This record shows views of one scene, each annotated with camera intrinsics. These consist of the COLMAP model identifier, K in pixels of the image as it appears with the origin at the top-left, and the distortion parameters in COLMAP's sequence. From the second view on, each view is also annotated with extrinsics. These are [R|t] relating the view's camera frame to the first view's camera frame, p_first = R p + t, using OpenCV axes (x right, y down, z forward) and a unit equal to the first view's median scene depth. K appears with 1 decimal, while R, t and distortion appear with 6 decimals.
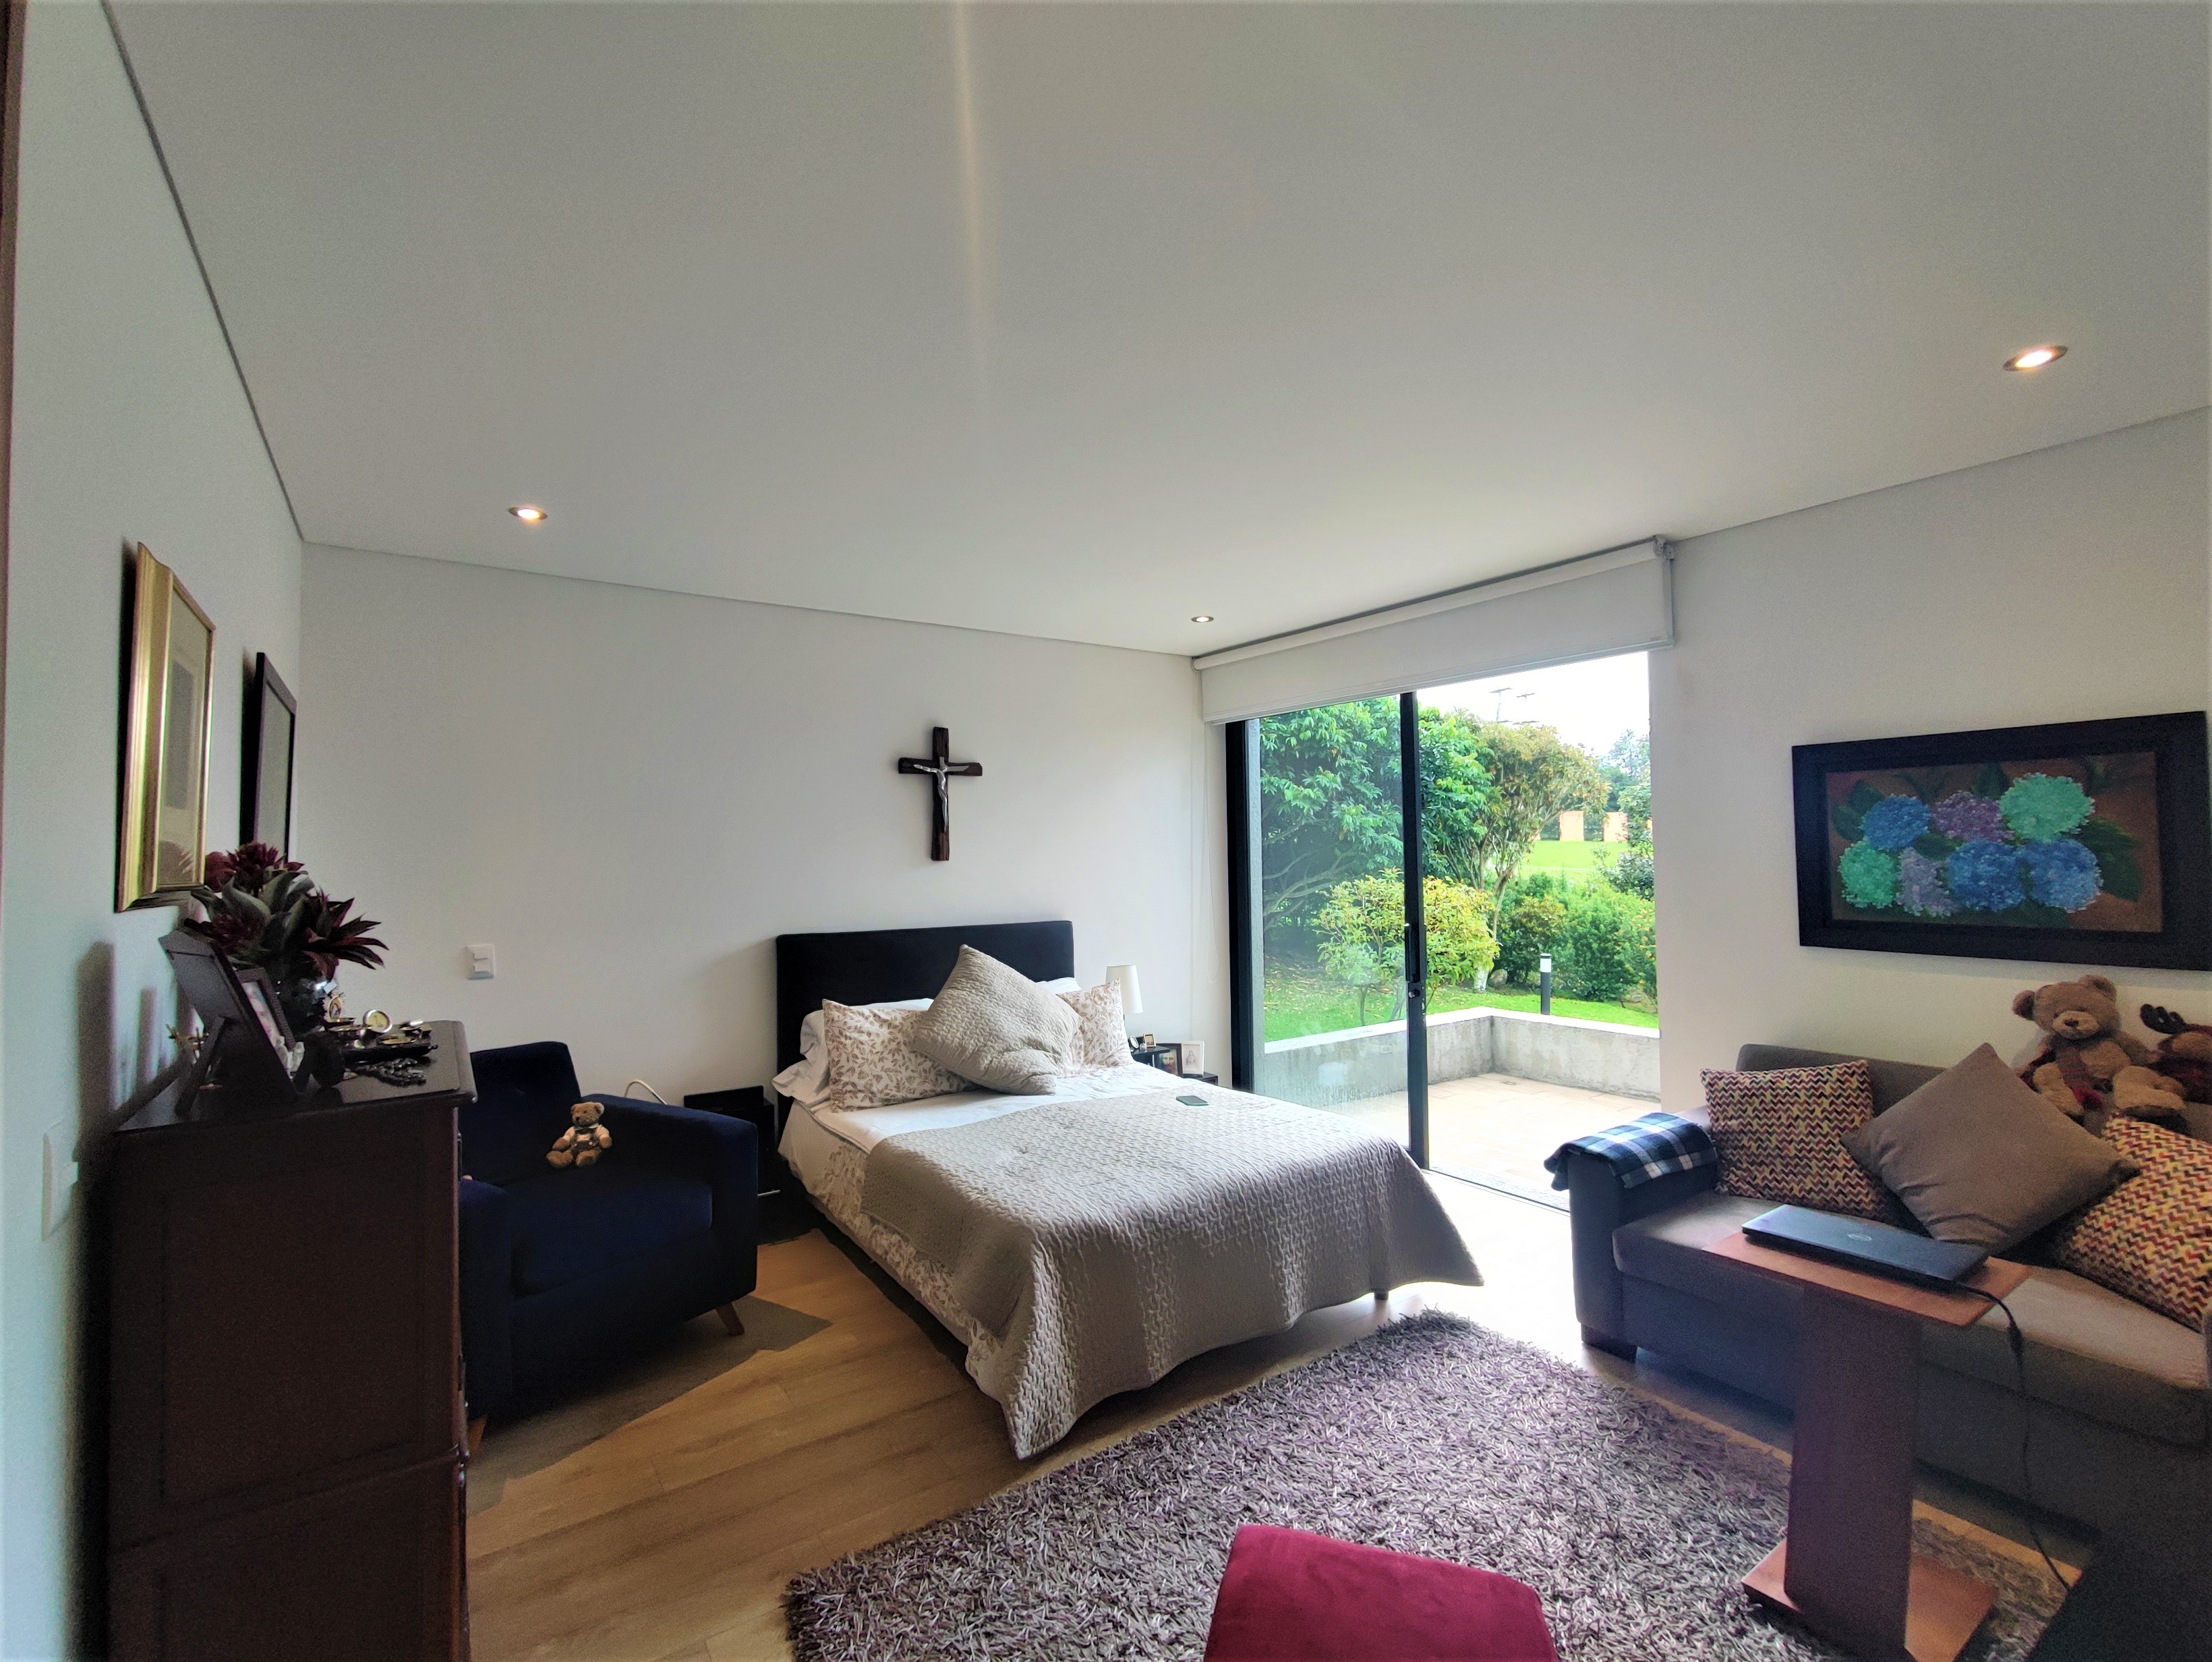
lens RADIAL K [[1003.2, 0, 1094.5], [0, 1003.2, 828.0], [0, 0, 1]] dist [-0.018208, 0.000450]
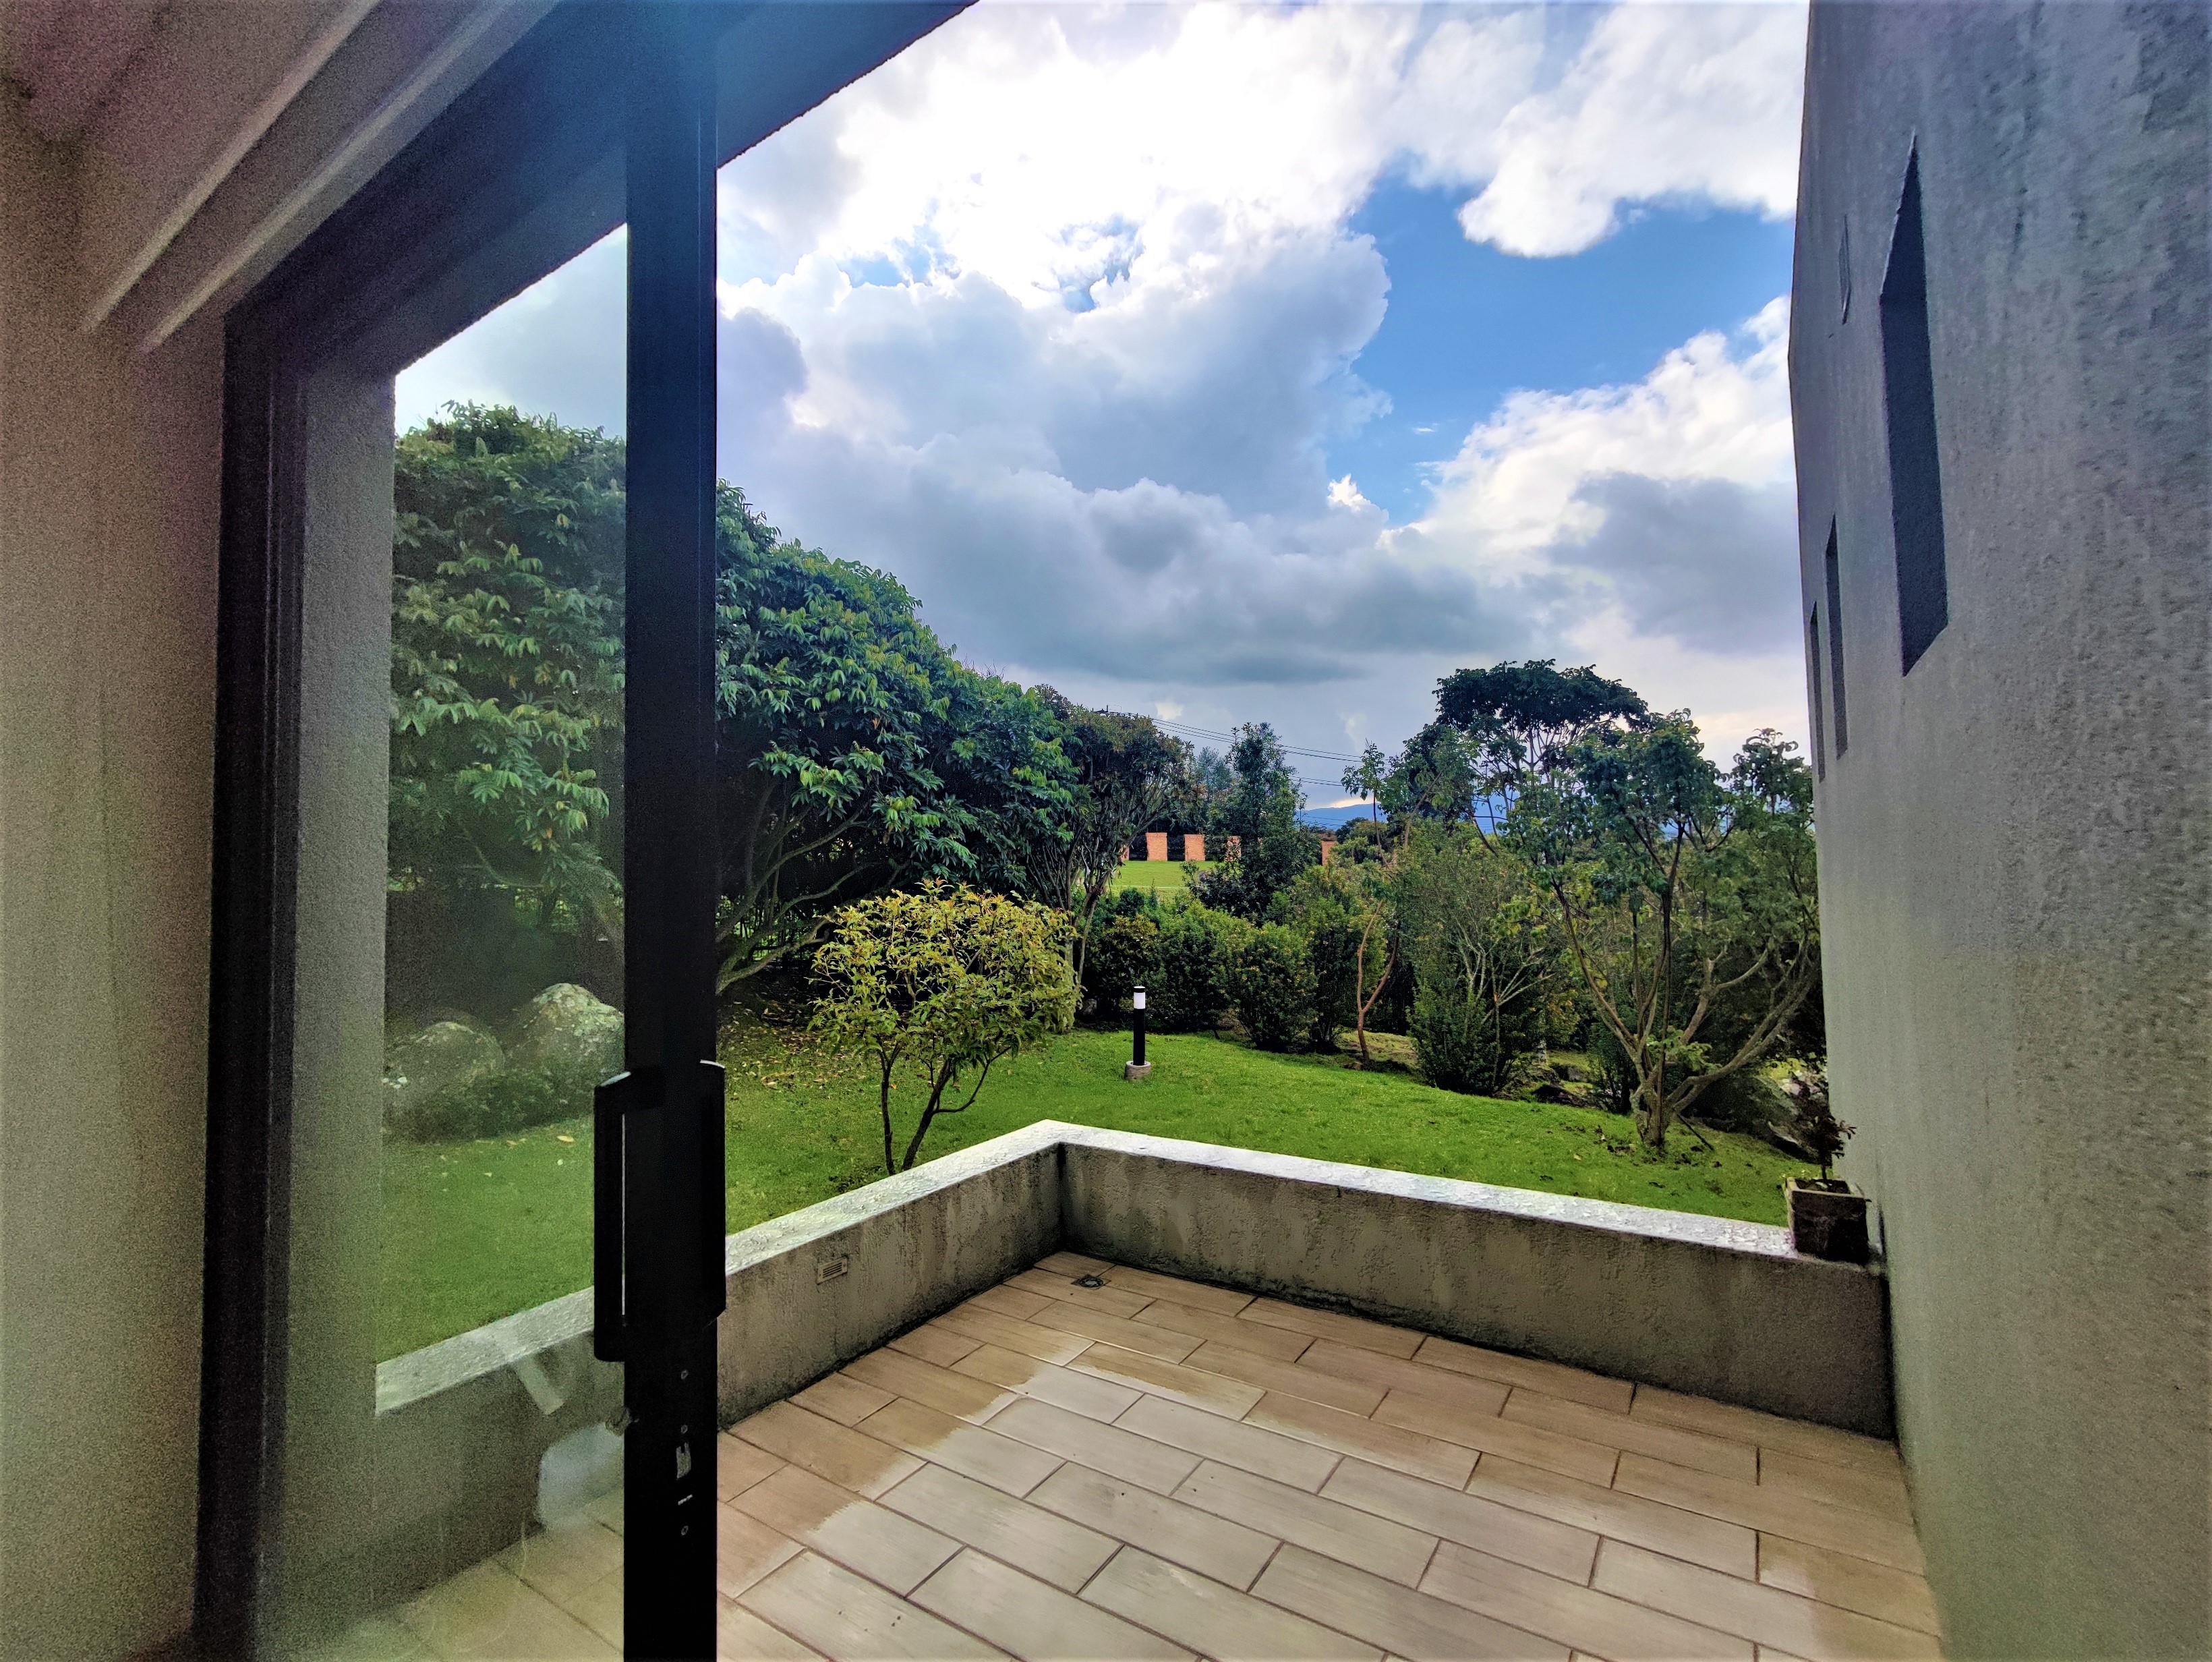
lens RADIAL K [[1003.2, 0, 1105.8], [0, 1003.2, 831.9], [0, 0, 1]] dist [-0.018208, 0.000450]
pose [[0.922190, 0.011849, 0.386556, 0.106879], [-0.004920, 0.999809, -0.018911, 0.015558], [-0.386706, 0.015537, 0.922072, 0.250542]]
